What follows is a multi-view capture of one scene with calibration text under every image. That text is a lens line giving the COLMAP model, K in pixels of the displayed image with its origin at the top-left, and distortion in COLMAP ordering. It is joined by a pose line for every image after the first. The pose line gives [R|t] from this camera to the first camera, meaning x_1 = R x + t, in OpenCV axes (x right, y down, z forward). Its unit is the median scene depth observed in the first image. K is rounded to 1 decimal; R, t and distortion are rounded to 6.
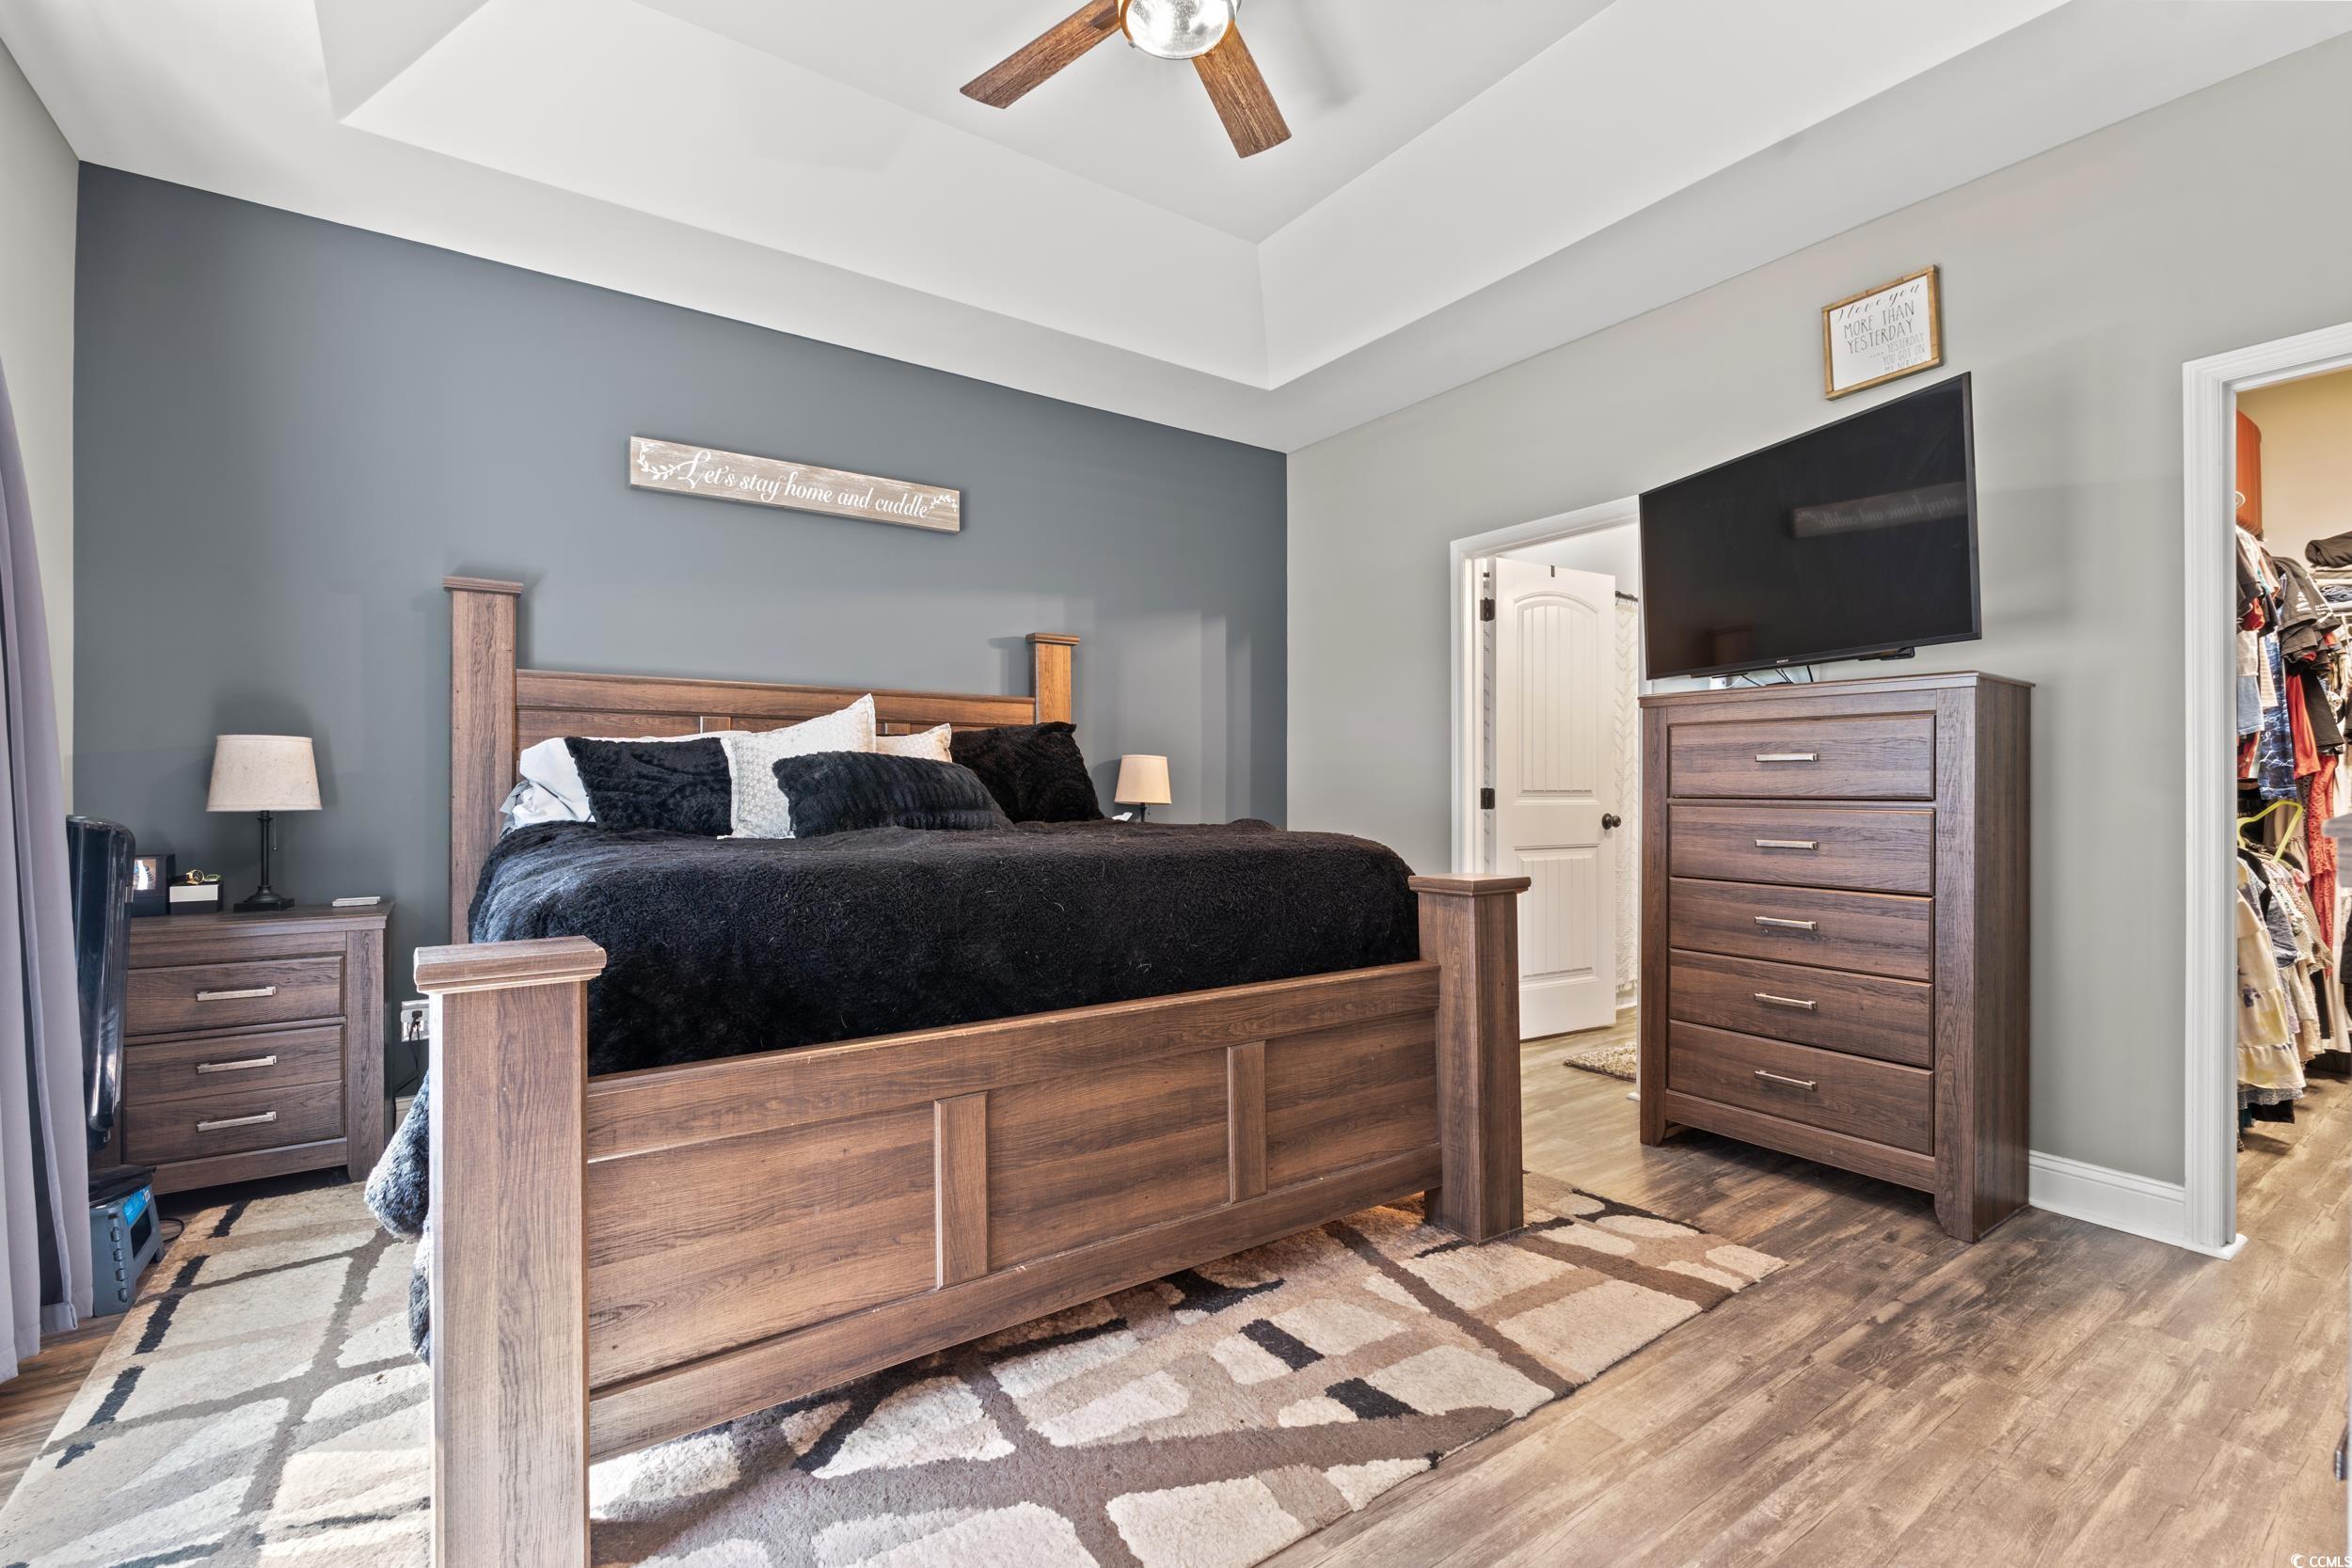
lens RADIAL K [[1031.6, 0, 1175.3], [0, 1031.6, 786.5], [0, 0, 1]] dist [-0.012290, 0.002946]
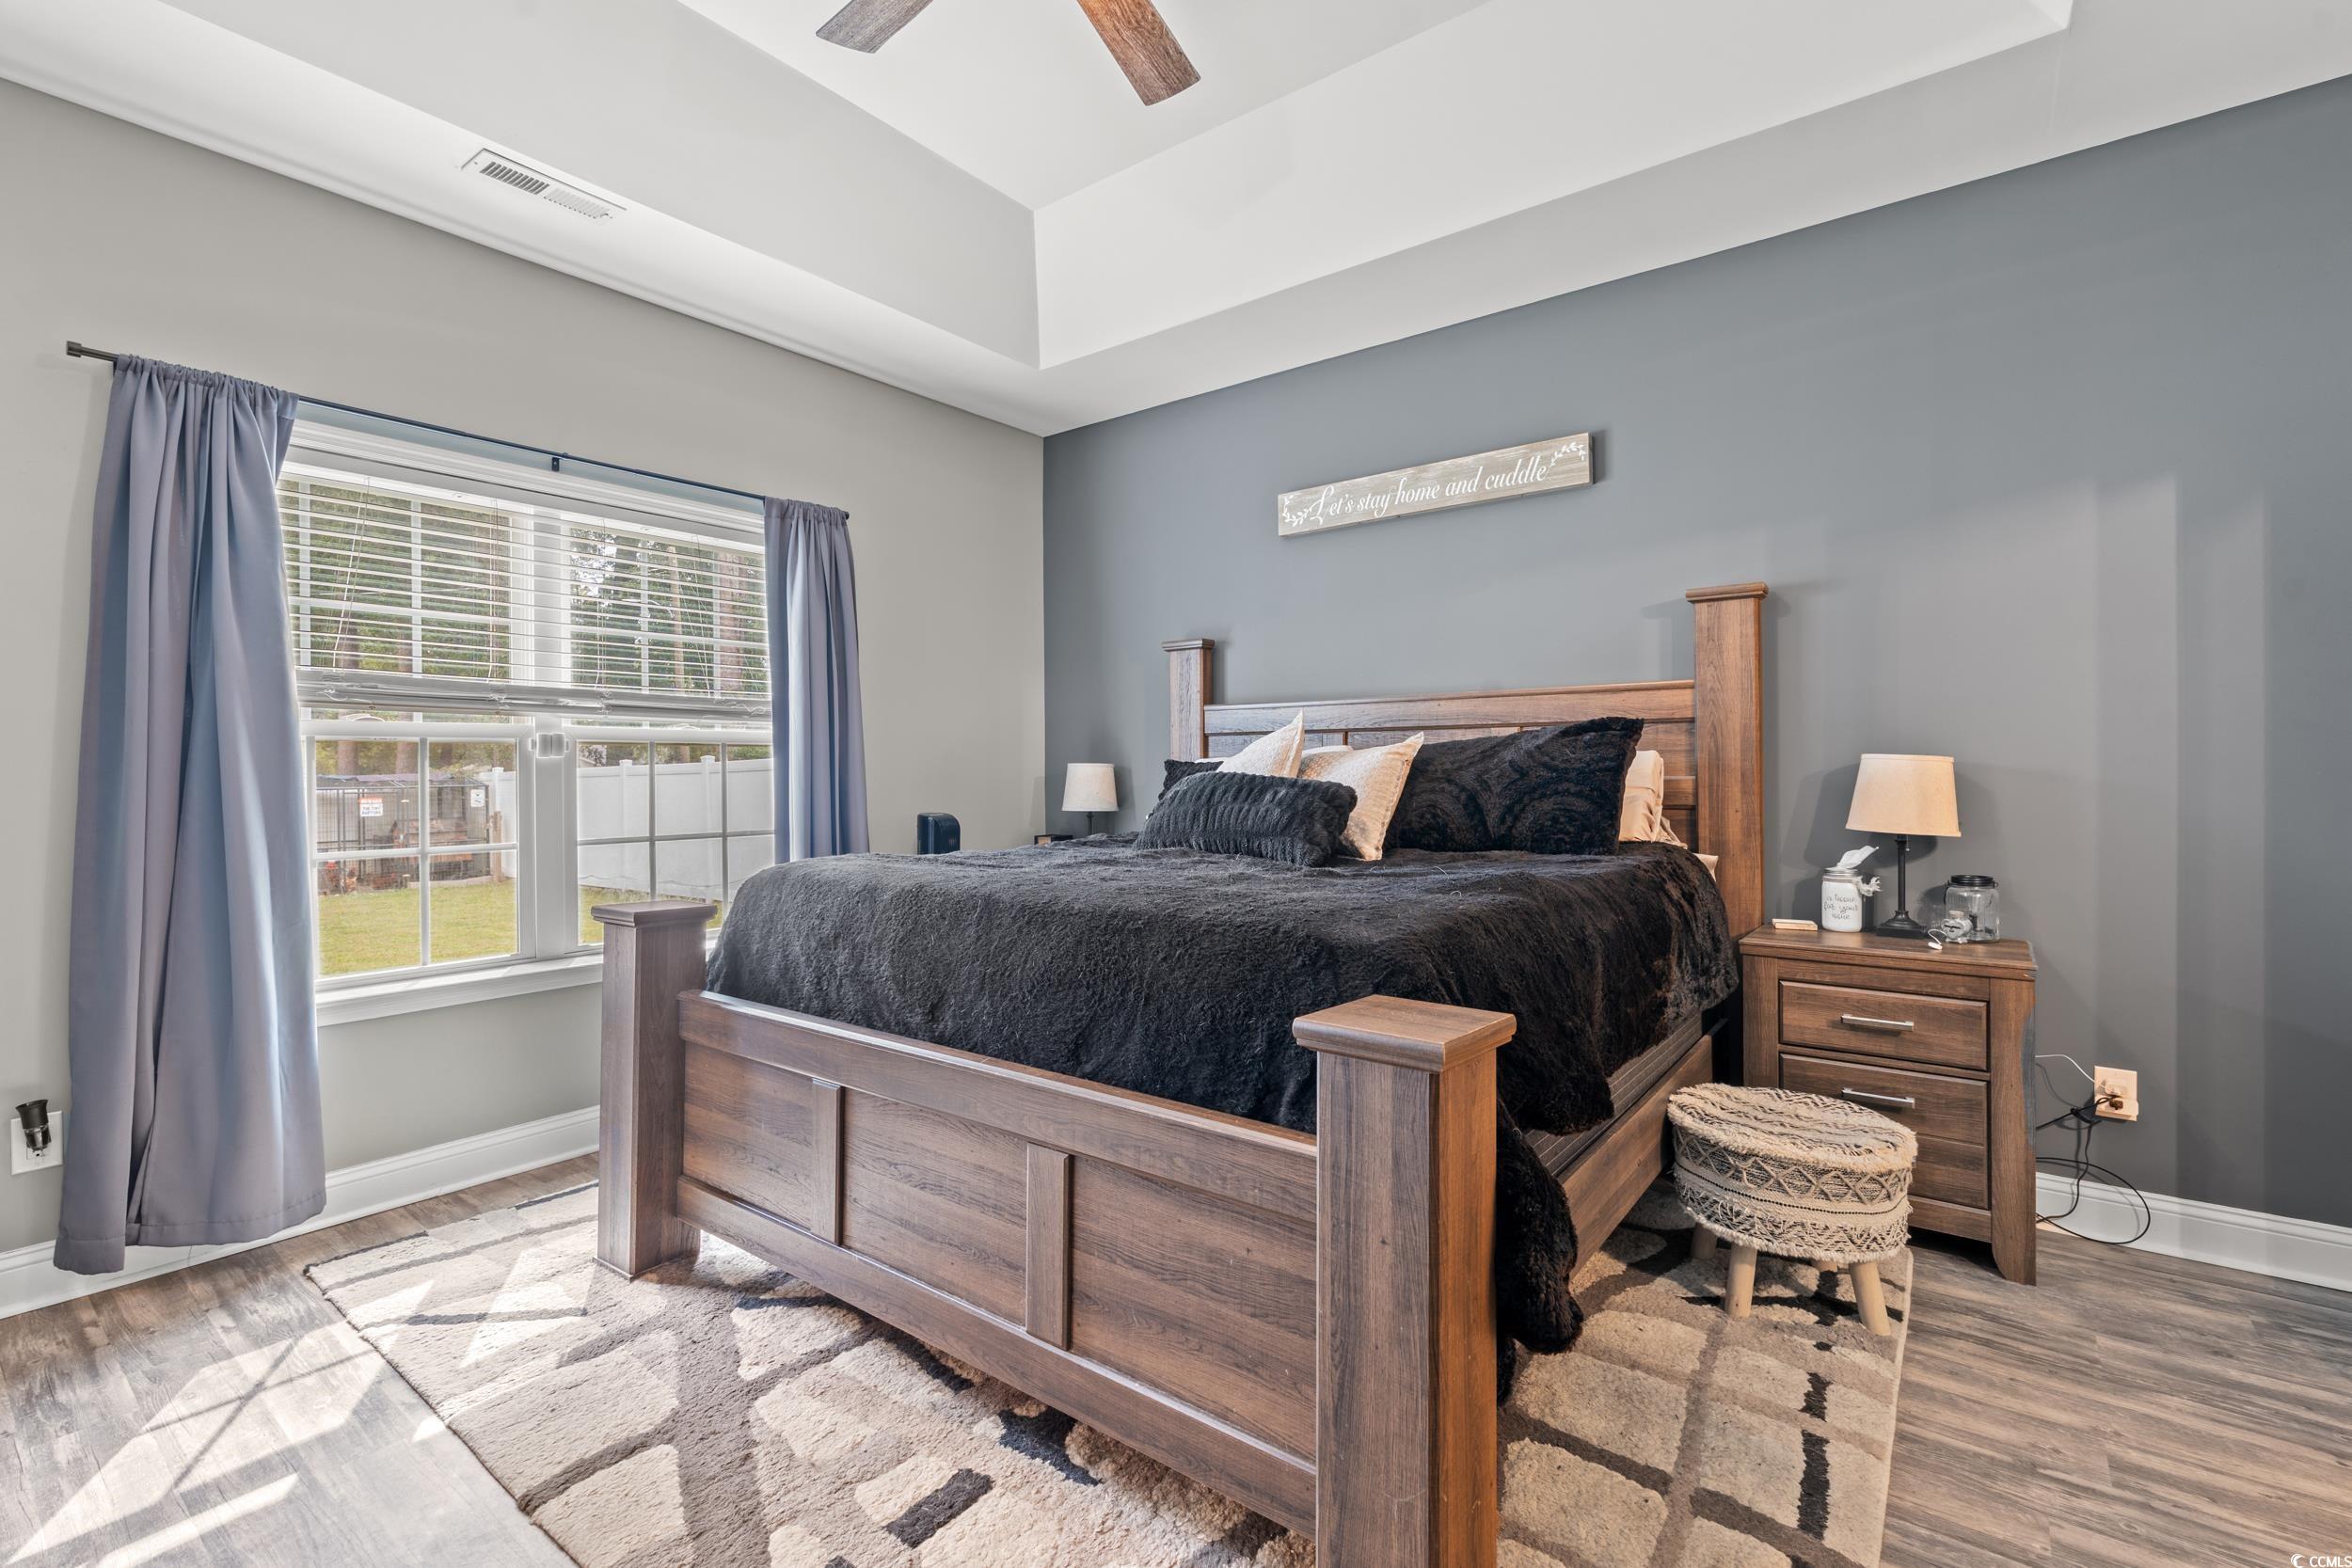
lens RADIAL K [[1031.6, 0, 1177.0], [0, 1031.6, 777.6], [0, 0, 1]] dist [-0.012290, 0.002946]
pose [[0.306460, -0.002005, -0.951881, 0.593982], [0.004146, 0.999991, -0.000771, -0.024348], [0.951874, -0.003710, 0.306466, 0.587627]]
